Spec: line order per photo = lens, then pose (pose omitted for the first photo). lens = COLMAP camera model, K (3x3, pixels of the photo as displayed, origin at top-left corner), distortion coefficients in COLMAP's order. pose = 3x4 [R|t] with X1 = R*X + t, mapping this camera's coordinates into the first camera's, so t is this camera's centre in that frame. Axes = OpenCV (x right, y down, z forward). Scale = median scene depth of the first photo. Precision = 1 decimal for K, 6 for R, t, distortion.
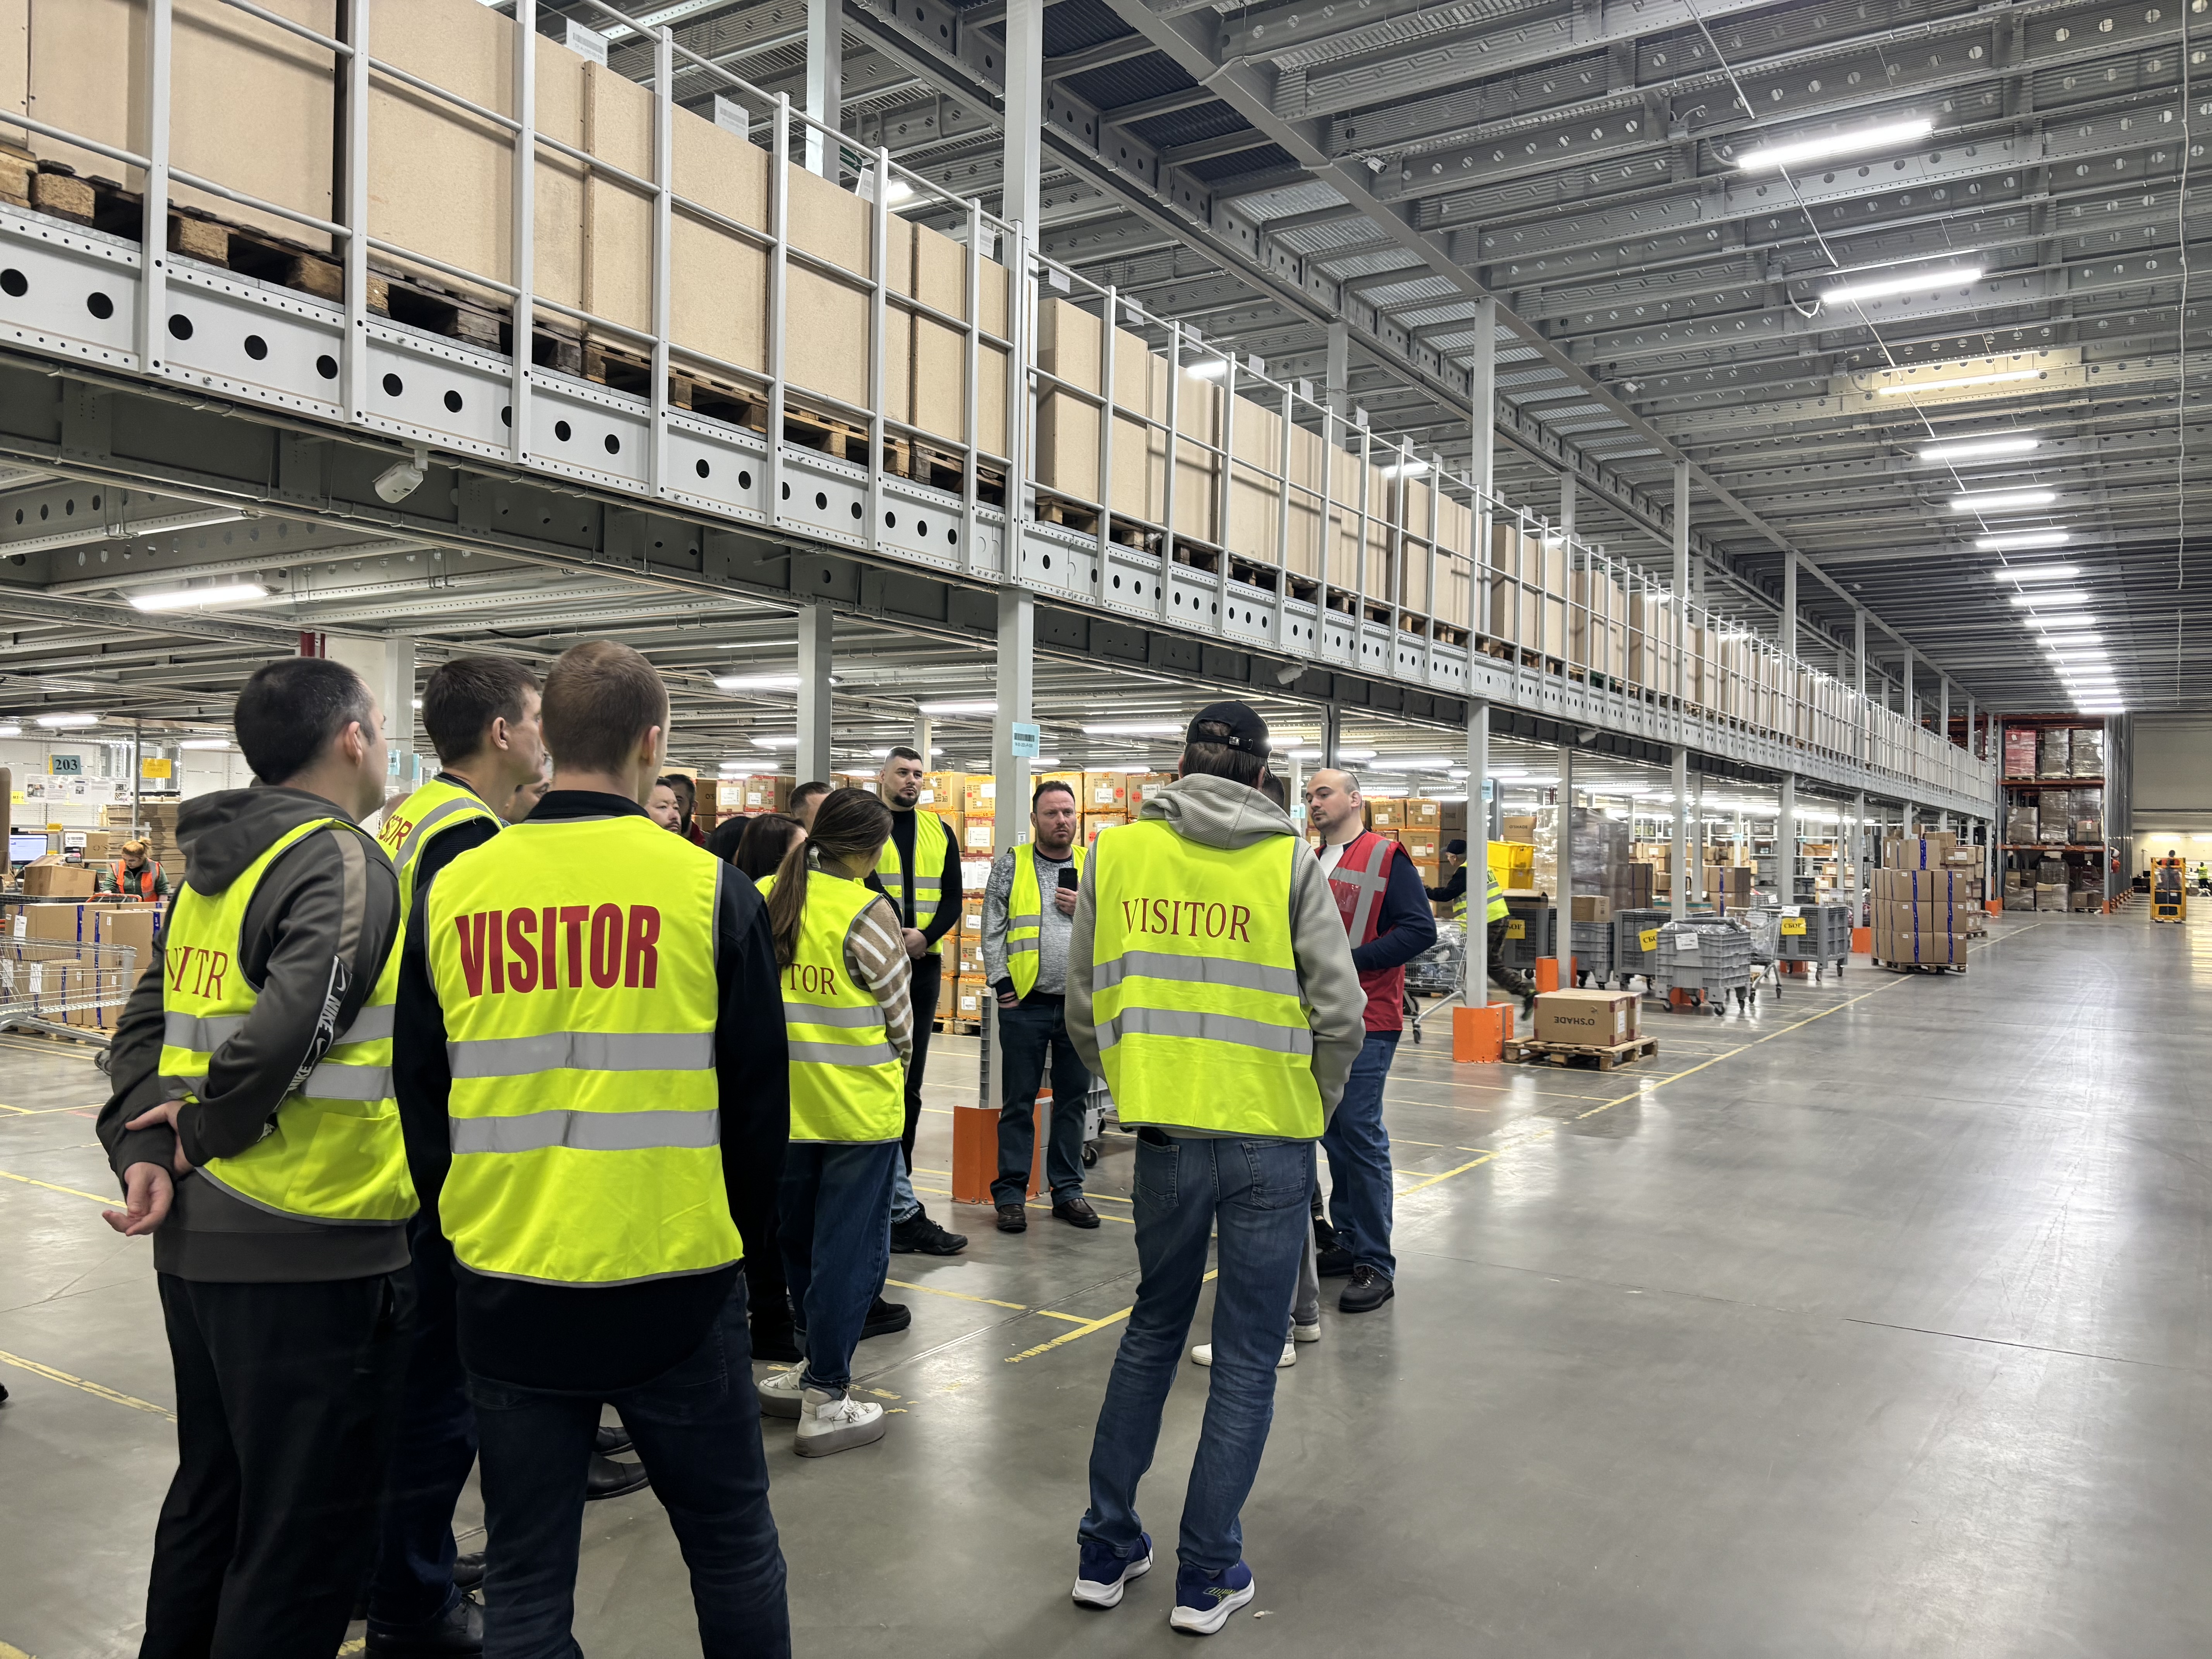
lens RADIAL K [[1735.5, 0, 1112.2], [0, 1735.5, 834.1], [0, 0, 1]] dist [0.013058, -0.014527]
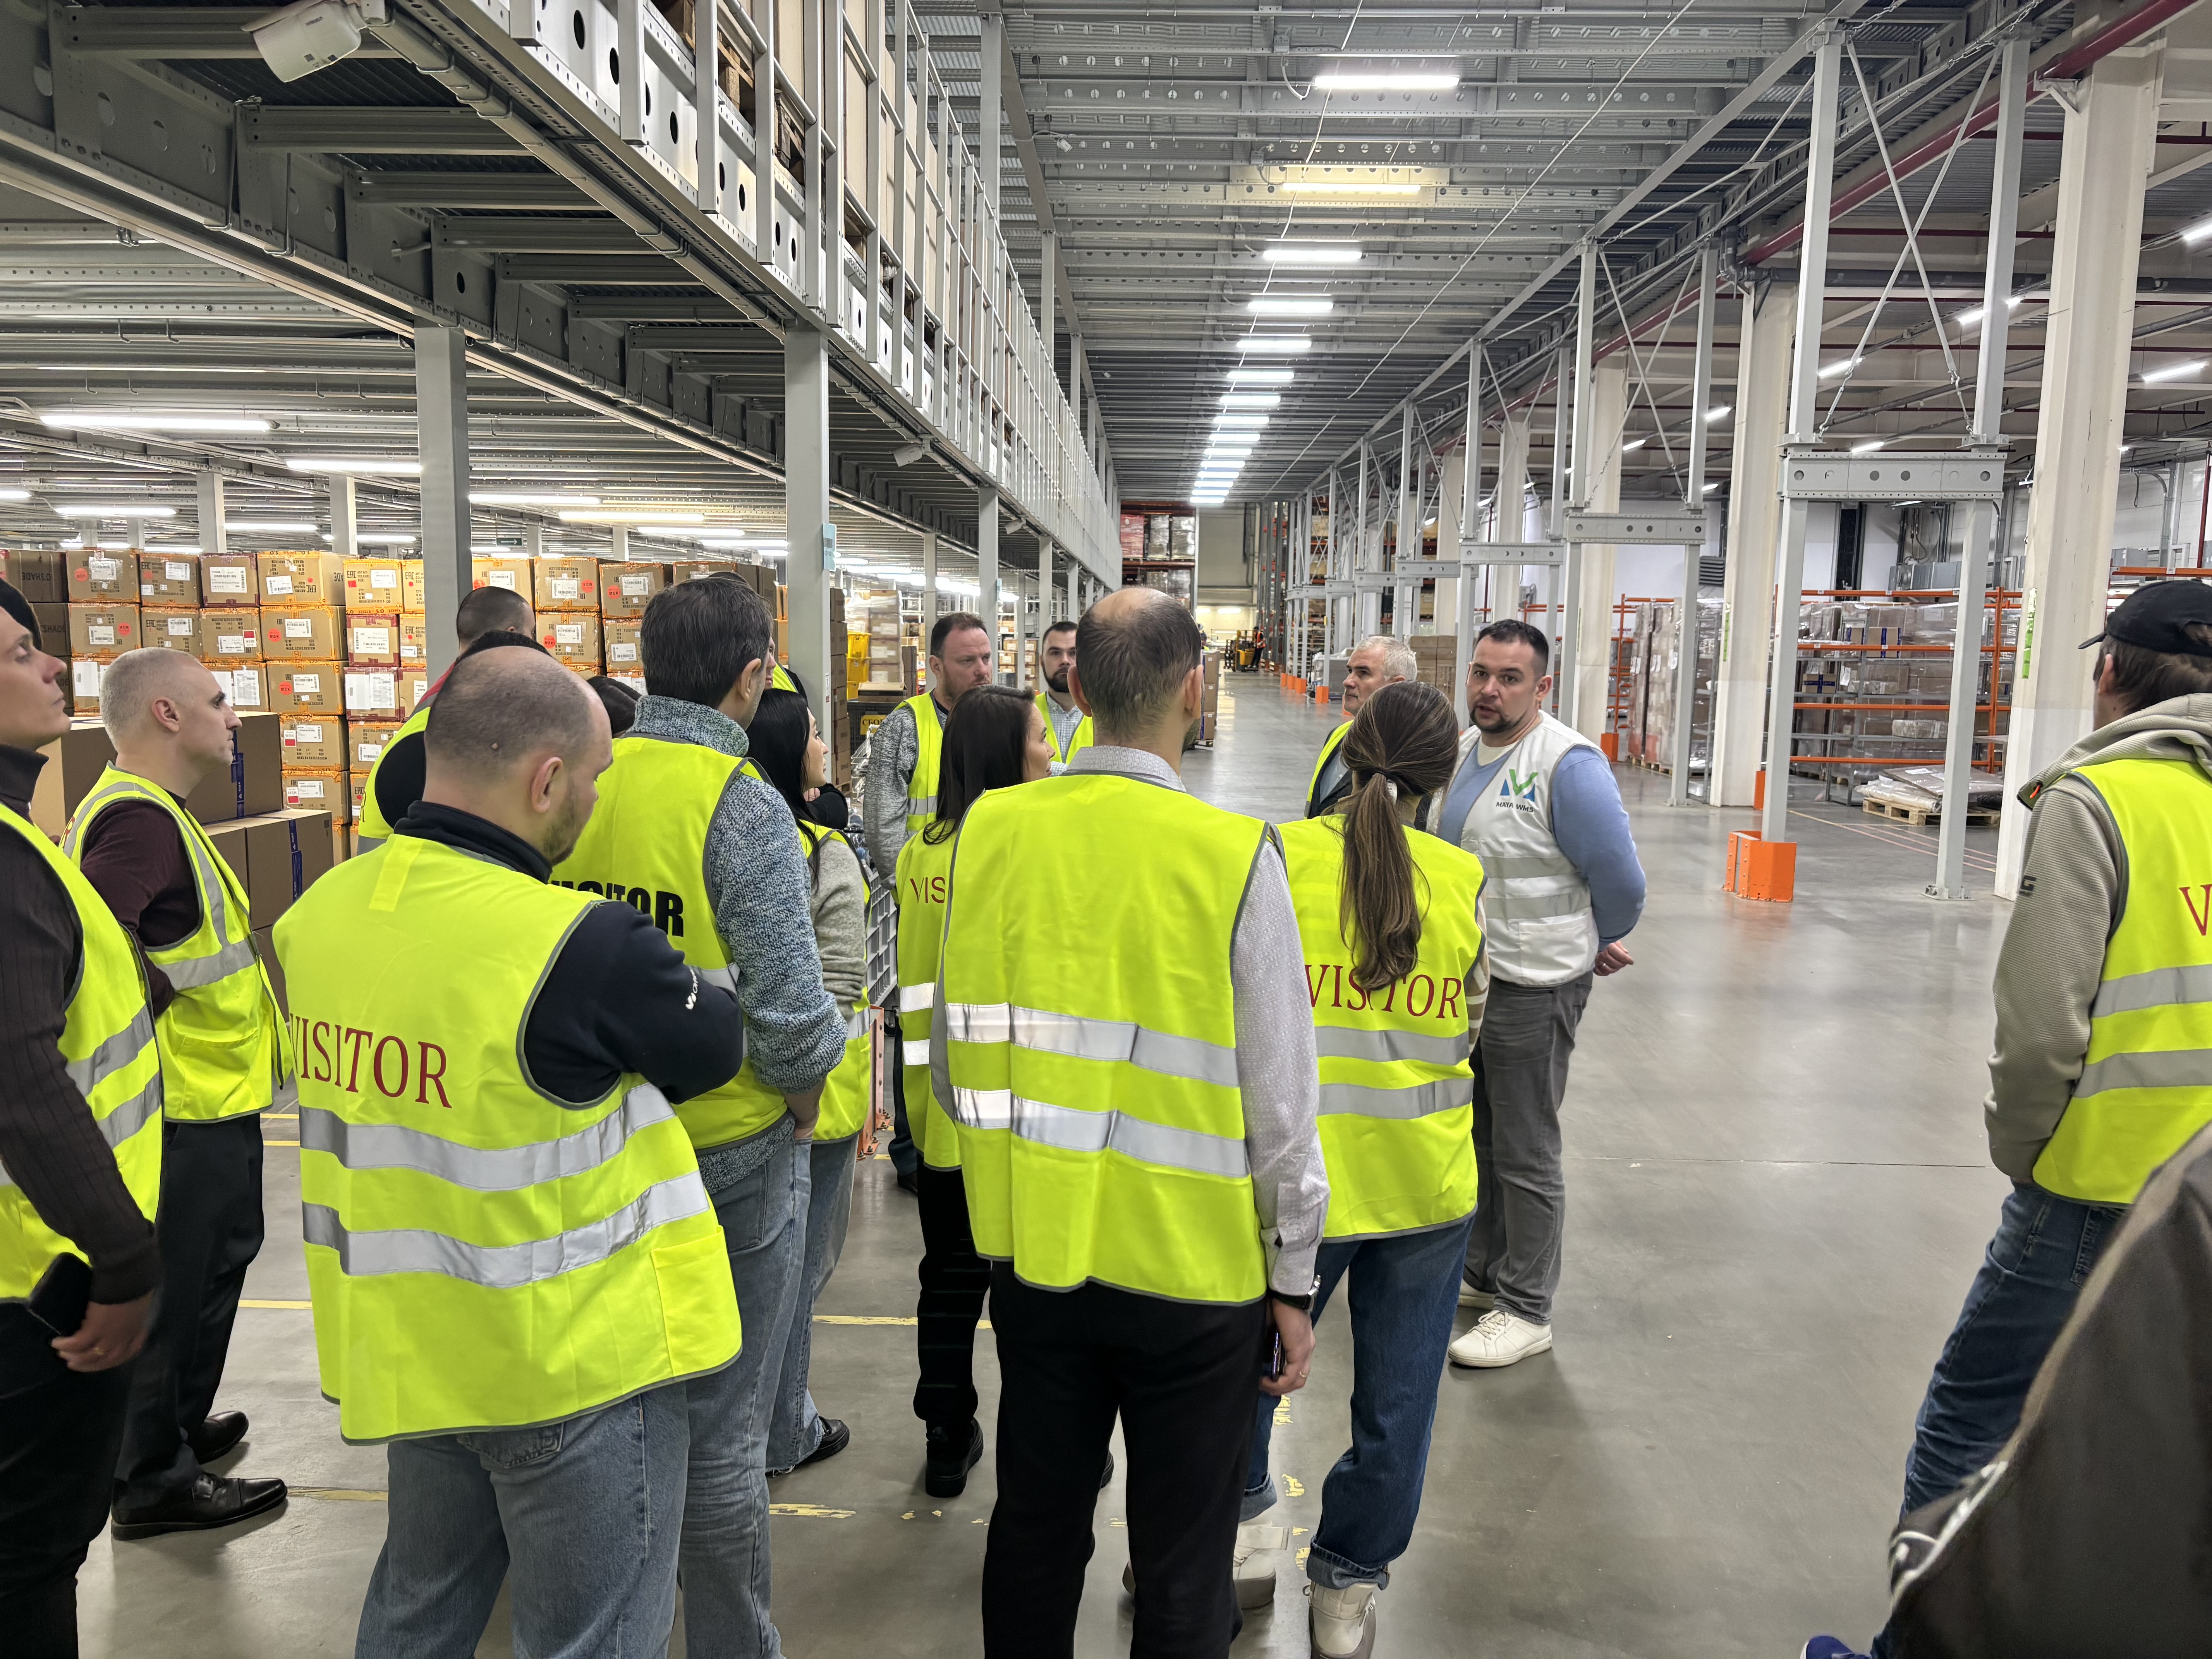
lens RADIAL K [[1735.5, 0, 1102.8], [0, 1735.5, 834.4], [0, 0, 1]] dist [0.013058, -0.014527]
pose [[0.865118, -0.053693, 0.498685, -0.164386], [-0.015089, 0.991018, 0.132878, -0.017302], [-0.501341, -0.122480, 0.856537, 0.154148]]
